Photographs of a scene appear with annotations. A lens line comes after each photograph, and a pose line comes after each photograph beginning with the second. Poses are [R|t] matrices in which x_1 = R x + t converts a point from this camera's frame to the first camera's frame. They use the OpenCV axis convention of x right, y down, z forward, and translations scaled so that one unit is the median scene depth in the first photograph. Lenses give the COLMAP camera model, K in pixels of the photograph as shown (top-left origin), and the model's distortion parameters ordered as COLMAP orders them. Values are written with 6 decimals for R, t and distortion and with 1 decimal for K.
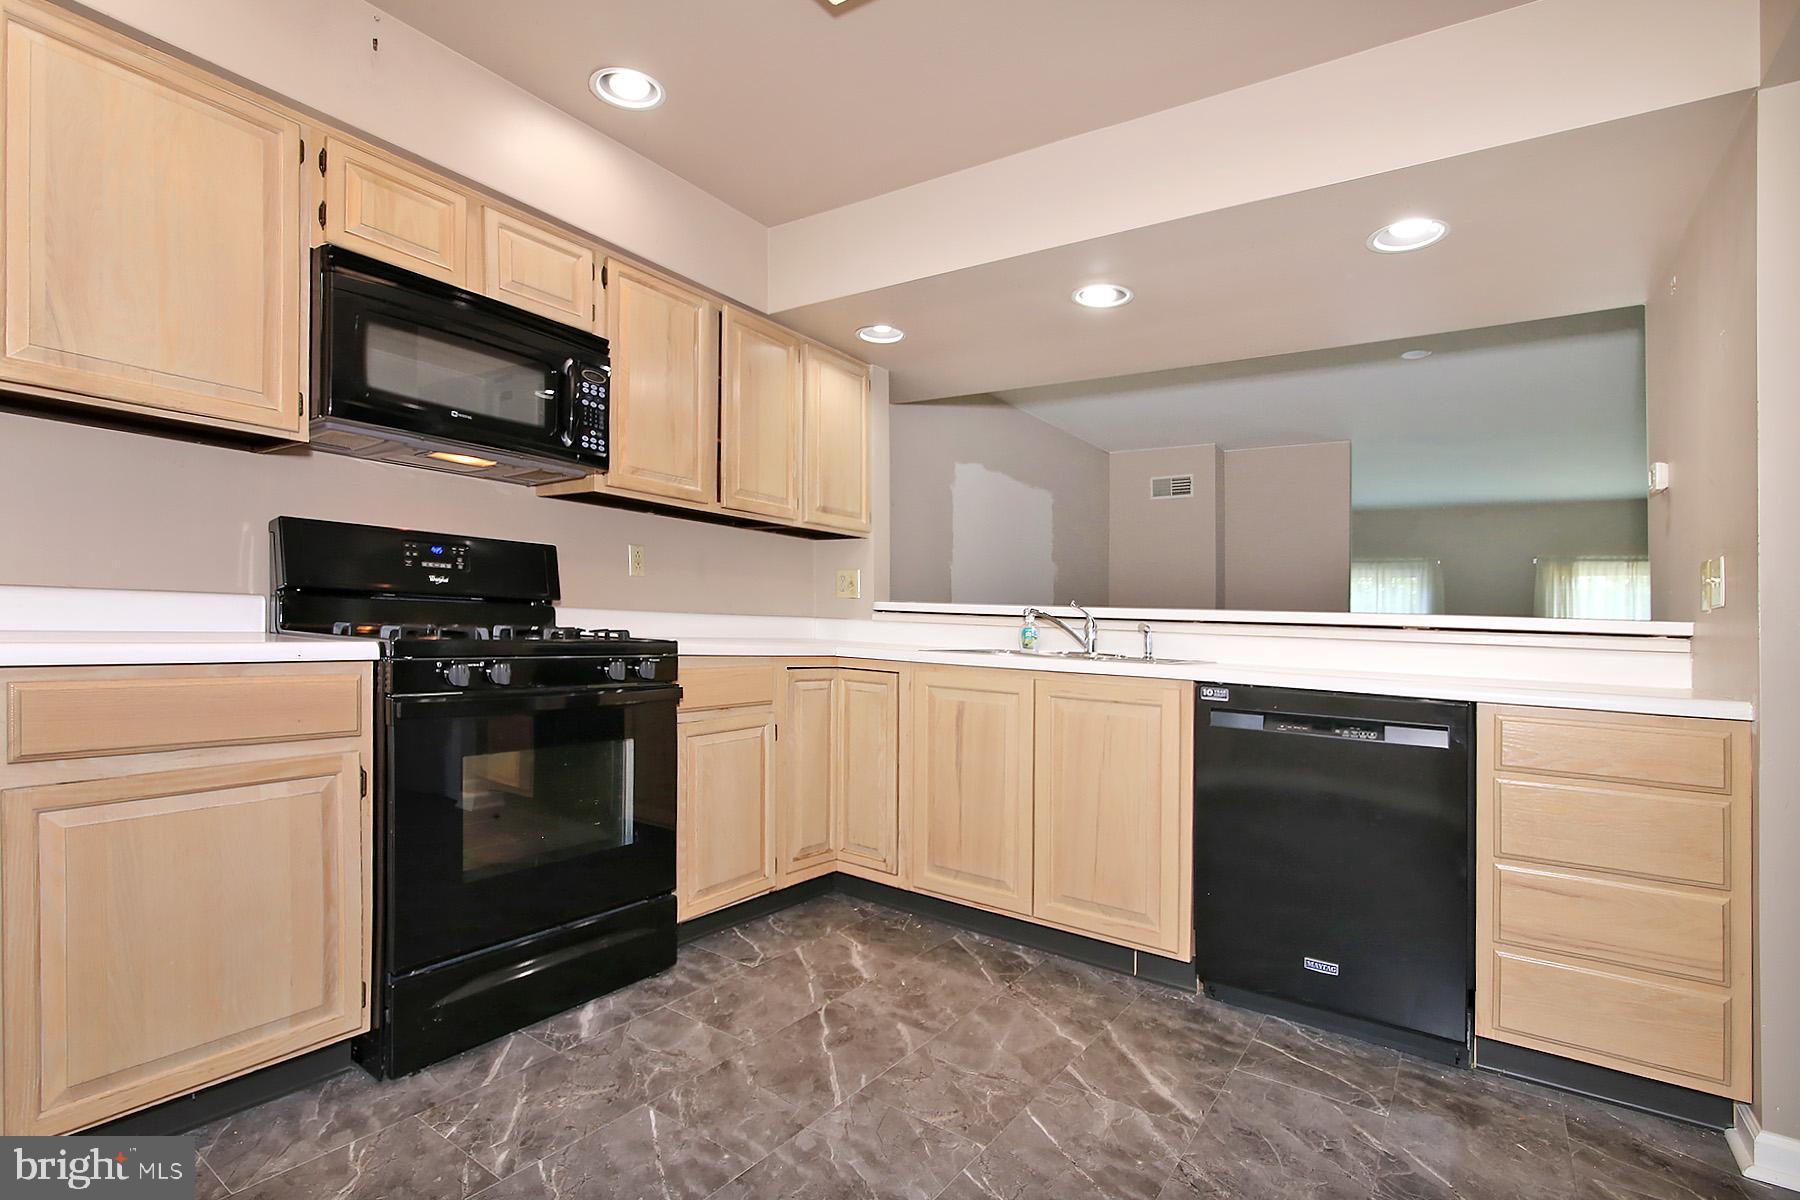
lens RADIAL K [[854.4, 0, 899.6], [0, 854.4, 563.4], [0, 0, 1]] dist [-0.004117, 0.000818]
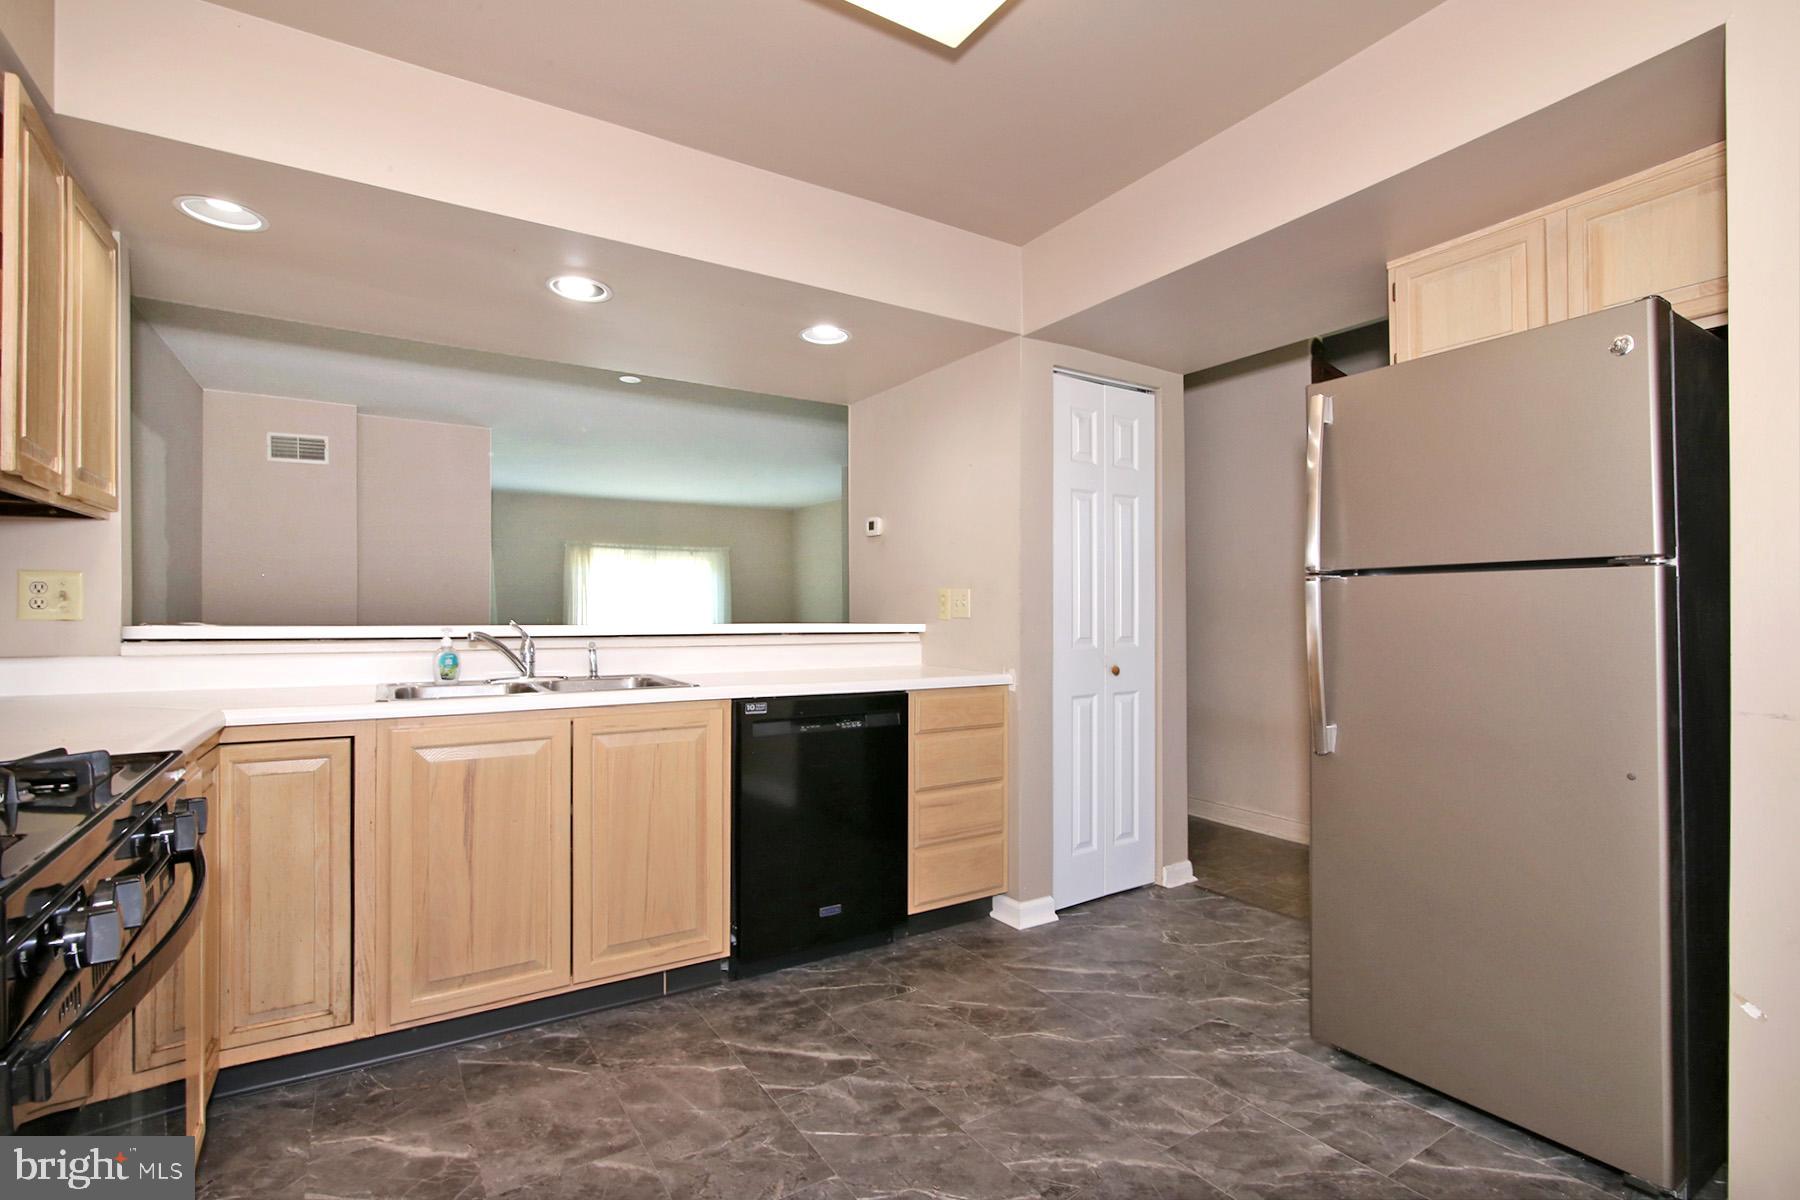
lens RADIAL K [[850.4, 0, 940.7], [0, 850.4, 602.8], [0, 0, 1]] dist [0.002384, 0.000813]
pose [[0.363993, -0.020594, 0.931174, -0.564210], [-0.059467, 0.997202, 0.045299, -0.046671], [-0.929501, -0.071863, 0.361750, 0.390848]]
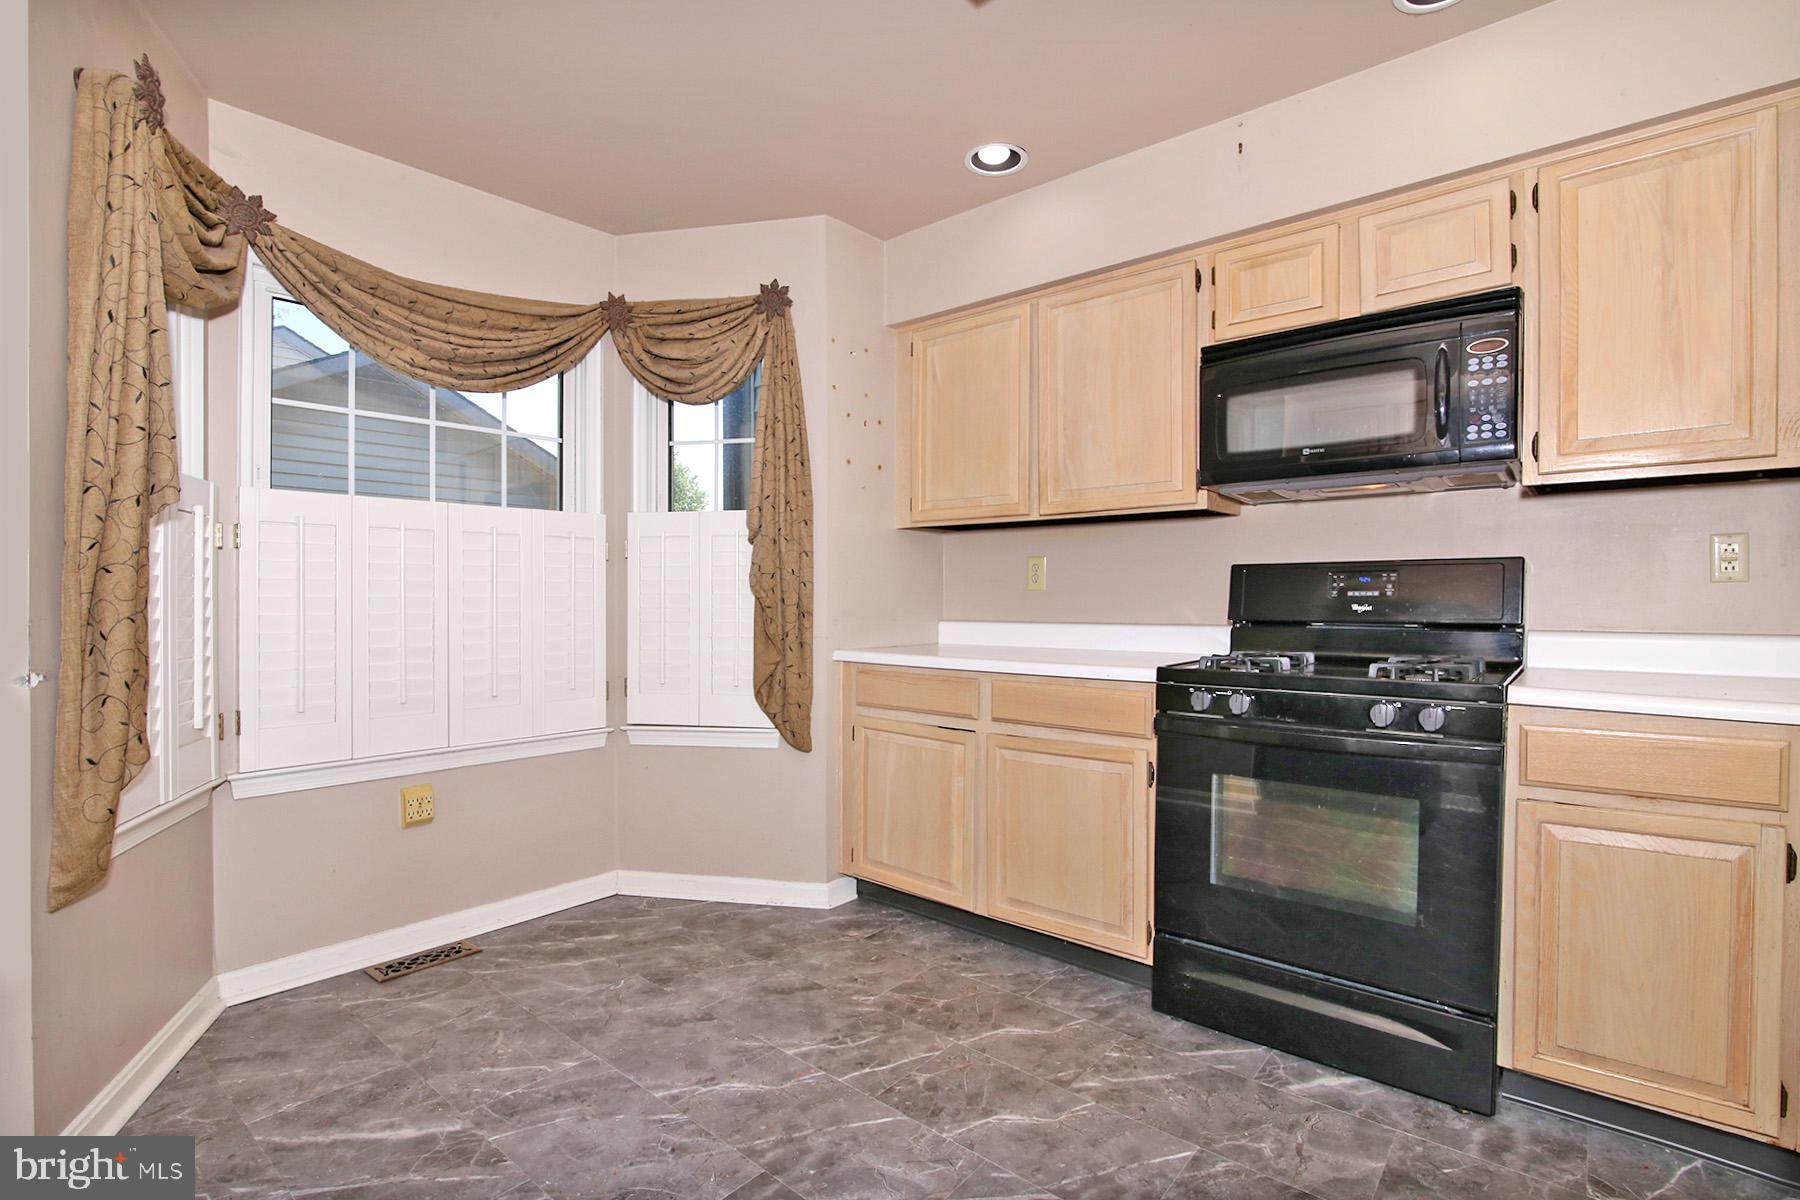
lens RADIAL K [[858.3, 0, 900.0], [0, 858.3, 600.0], [0, 0, 1]] dist [0.000906, -0.015286]
pose [[-0.112279, -0.026787, -0.993316, 0.540905], [0.065184, 0.997285, -0.034263, 0.009062], [0.991536, -0.068595, -0.110228, 0.589993]]
